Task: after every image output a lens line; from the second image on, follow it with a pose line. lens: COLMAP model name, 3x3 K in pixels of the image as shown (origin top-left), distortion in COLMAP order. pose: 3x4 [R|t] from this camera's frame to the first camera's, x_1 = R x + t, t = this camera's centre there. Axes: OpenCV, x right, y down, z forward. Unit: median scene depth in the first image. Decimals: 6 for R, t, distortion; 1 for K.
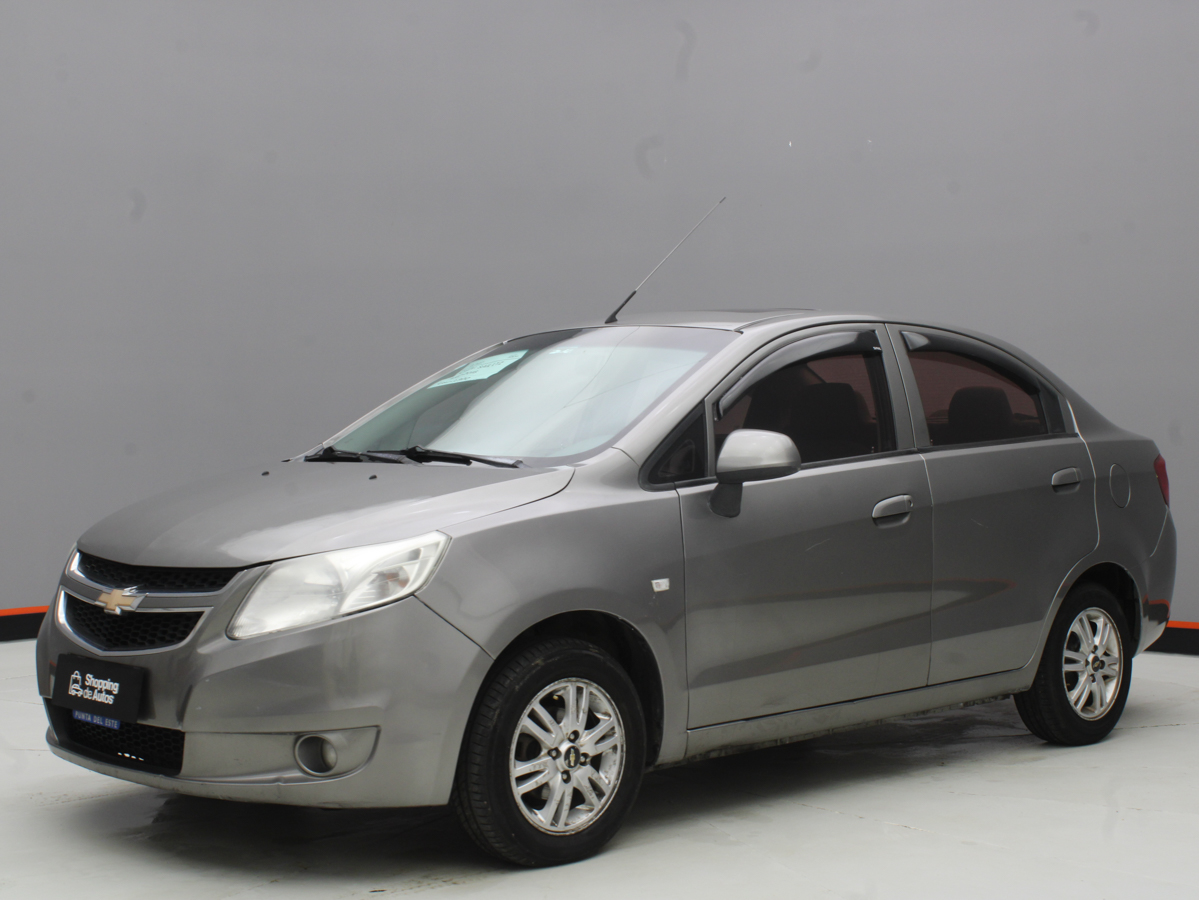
lens RADIAL K [[1751.6, 0, 600.6], [0, 1751.6, 452.4], [0, 0, 1]] dist [-0.049308, 0.000000]
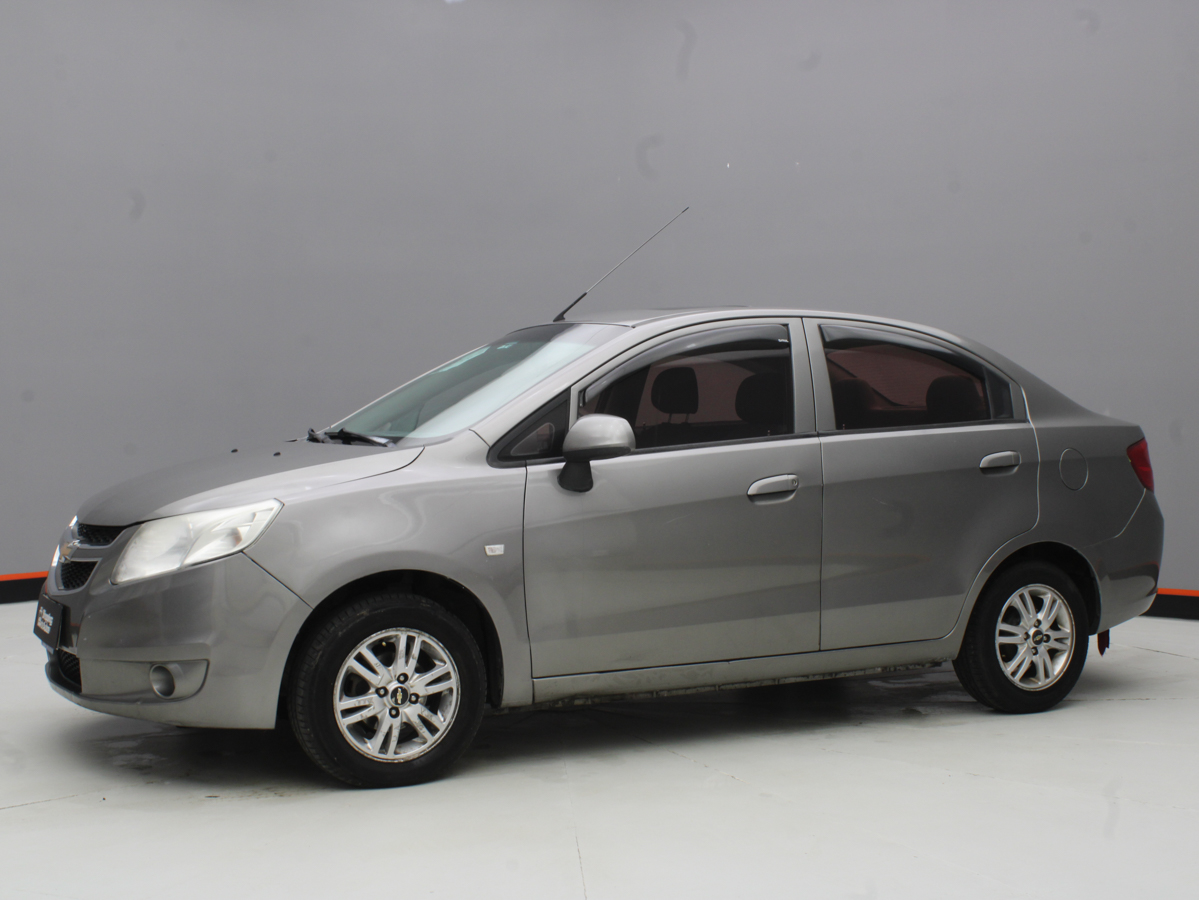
lens RADIAL K [[1507.9, 0, 587.8], [0, 1507.9, 453.7], [0, 0, 1]] dist [-0.058130, 0.000000]
pose [[0.961565, 0.007179, -0.274482, 0.370770], [-0.004526, 0.999937, 0.010298, 0.002643], [0.274539, -0.008660, 0.961537, 0.074673]]
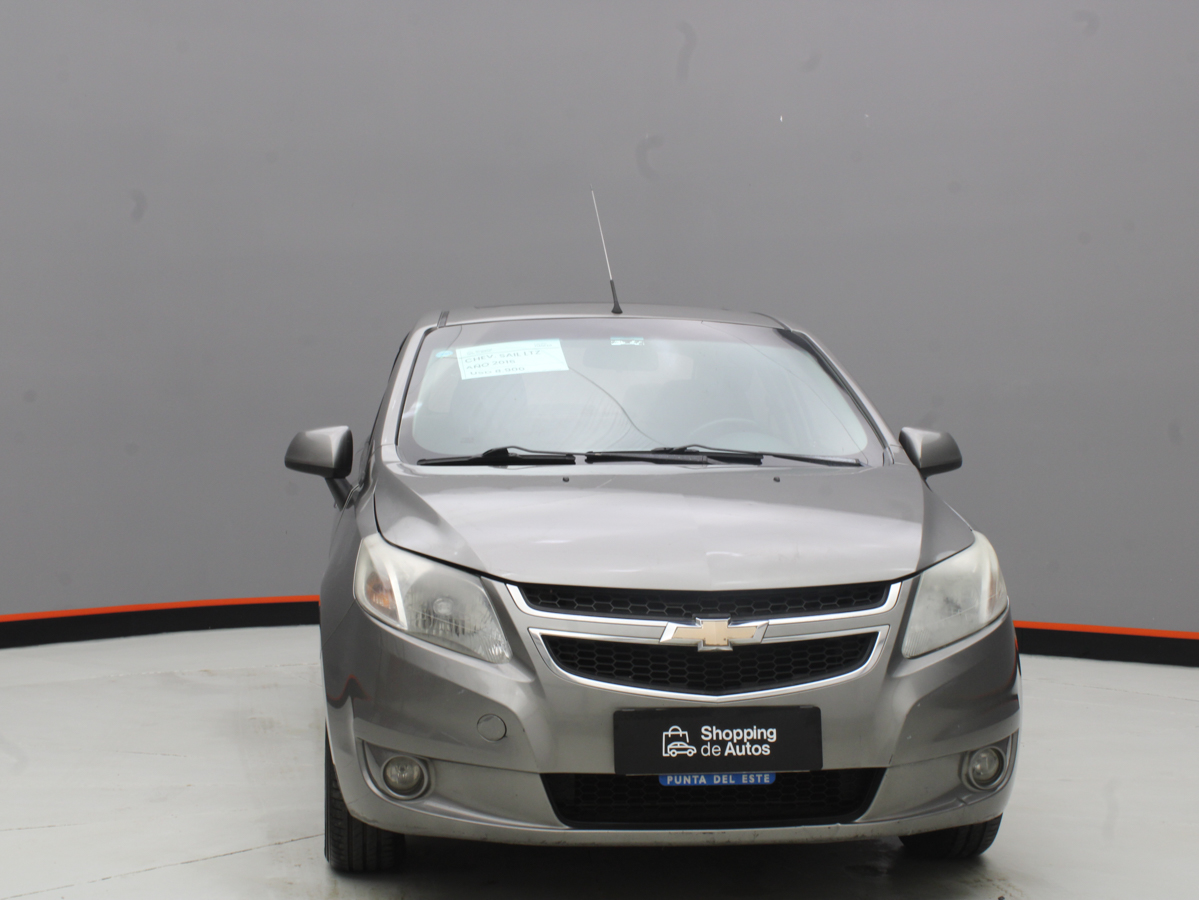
lens RADIAL K [[1883.1, 0, 582.2], [0, 1883.1, 419.9], [0, 0, 1]] dist [-0.037873, 0.000000]
pose [[0.614459, -0.000764, 0.788948, -1.019202], [0.009446, 0.999935, -0.006388, -0.012473], [-0.788892, 0.011378, 0.614426, 0.491847]]
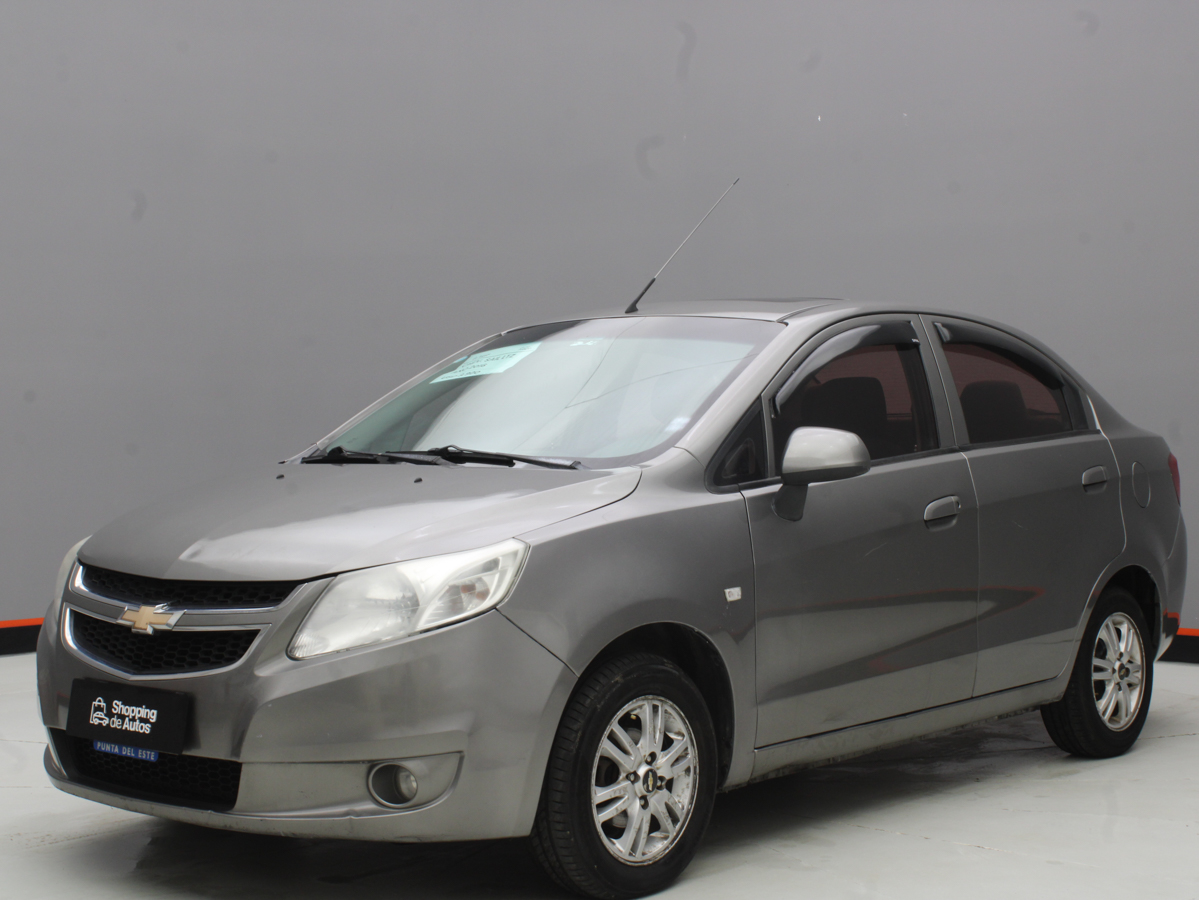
lens RADIAL K [[1883.1, 0, 594.1], [0, 1883.1, 446.0], [0, 0, 1]] dist [-0.037873, 0.000000]
pose [[0.995304, -0.003816, 0.096720, -0.139463], [0.004046, 0.999989, -0.002188, -0.001316], [-0.096710, 0.002569, 0.995309, 0.009618]]
